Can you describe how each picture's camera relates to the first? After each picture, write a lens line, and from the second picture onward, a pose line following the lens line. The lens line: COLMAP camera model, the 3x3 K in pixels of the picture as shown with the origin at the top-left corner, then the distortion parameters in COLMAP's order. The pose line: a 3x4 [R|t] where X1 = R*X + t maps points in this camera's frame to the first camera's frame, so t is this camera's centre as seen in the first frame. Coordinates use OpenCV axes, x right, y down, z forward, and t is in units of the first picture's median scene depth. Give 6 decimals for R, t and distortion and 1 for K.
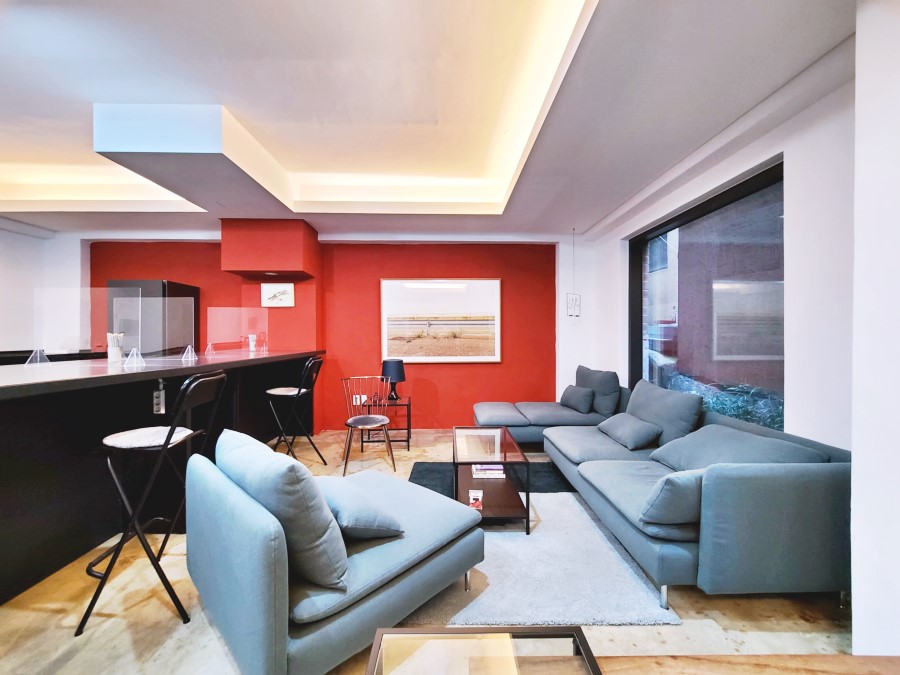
lens RADIAL K [[390.1, 0, 450.0], [0, 390.1, 337.1], [0, 0, 1]] dist [-0.000115, -0.000008]
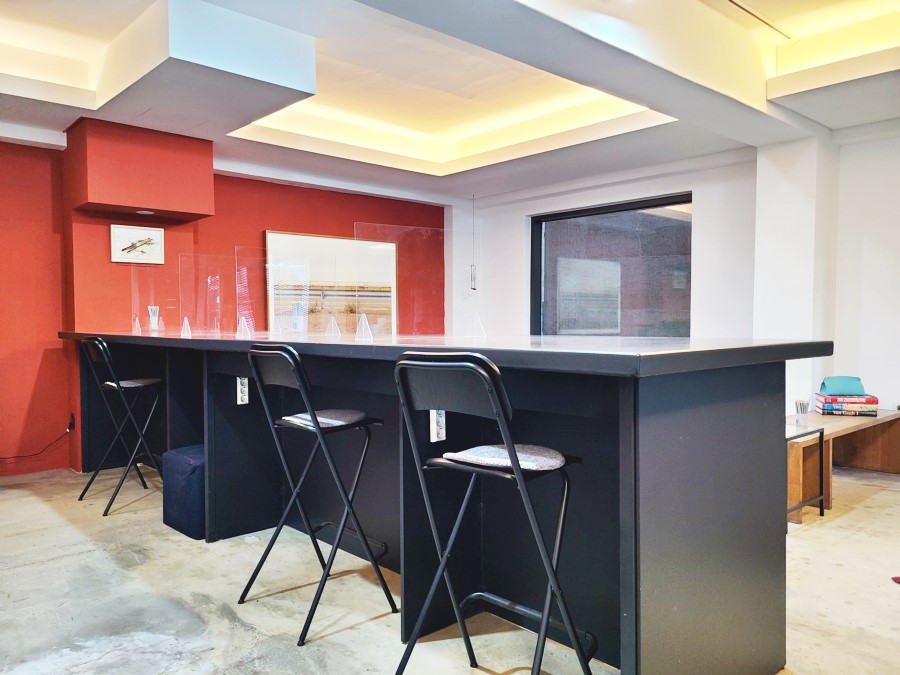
lens RADIAL K [[692.9, 0, 449.5], [0, 692.9, 336.4], [0, 0, 1]] dist [0.000410, 0.000751]
pose [[0.741963, -0.021166, 0.670107, -0.788182], [0.006487, 0.999681, 0.024393, 0.017127], [-0.670410, -0.013752, 0.741864, -0.177728]]
